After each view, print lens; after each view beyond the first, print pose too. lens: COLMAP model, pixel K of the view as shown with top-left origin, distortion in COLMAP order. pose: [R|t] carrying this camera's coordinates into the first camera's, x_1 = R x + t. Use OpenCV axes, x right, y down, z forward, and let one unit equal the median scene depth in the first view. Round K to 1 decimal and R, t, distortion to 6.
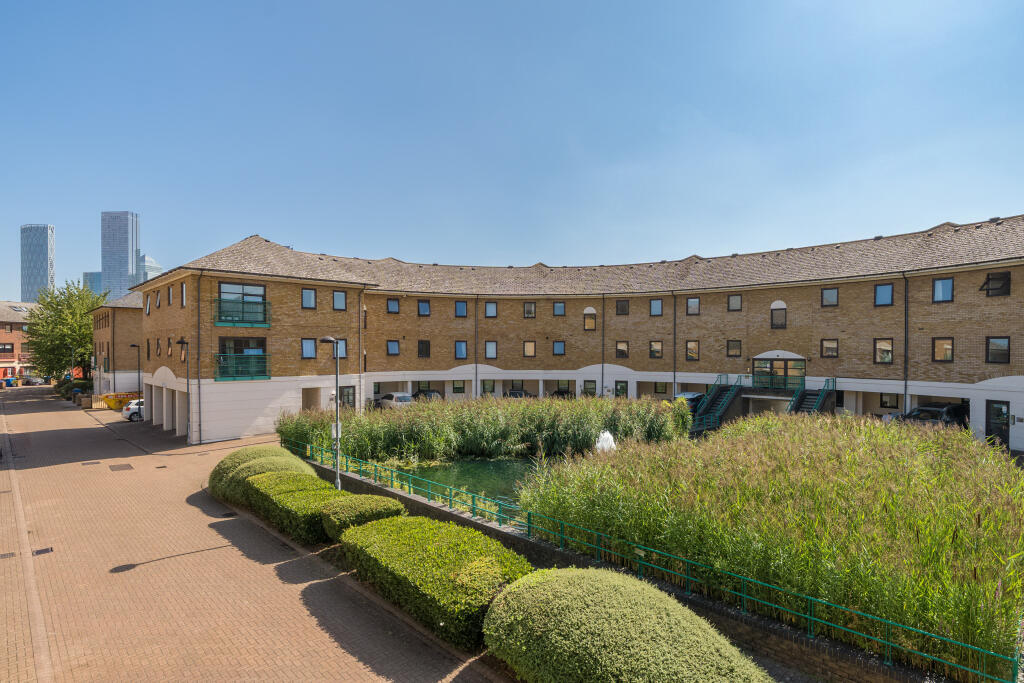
lens RADIAL K [[539.4, 0, 512.0], [0, 539.4, 351.4], [0, 0, 1]] dist [-0.000388, -0.000342]
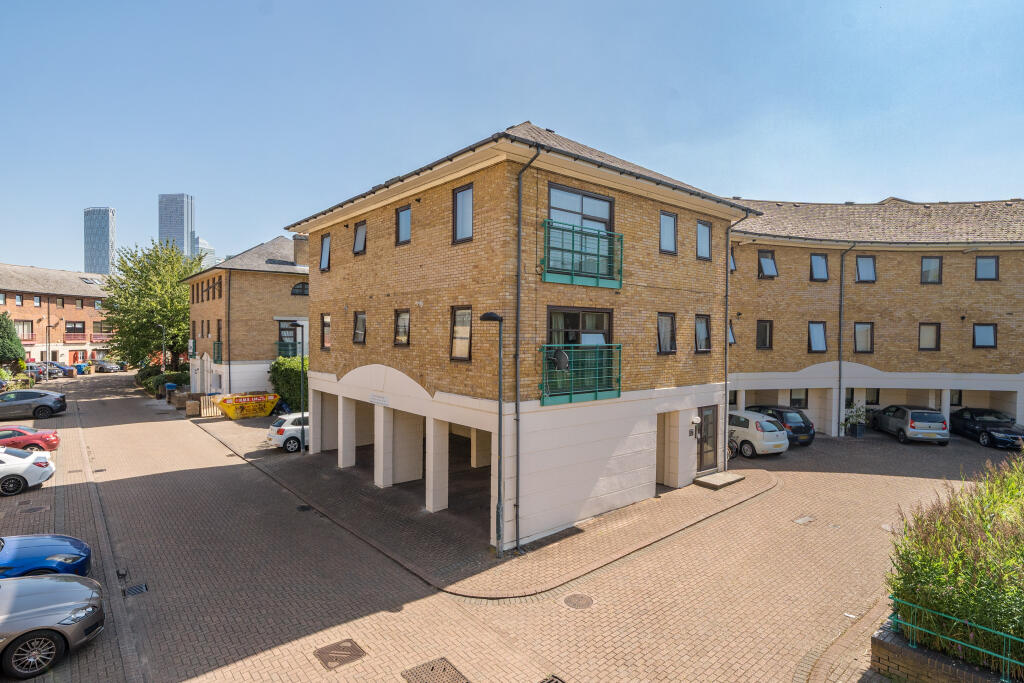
lens RADIAL K [[542.3, 0, 512.0], [0, 542.3, 341.5], [0, 0, 1]] dist [-0.000996, -0.000342]
pose [[0.997524, 0.010936, -0.069472, -0.379473], [-0.010118, 0.999876, 0.012108, -0.001902], [0.069596, -0.011375, 0.997510, 0.383981]]
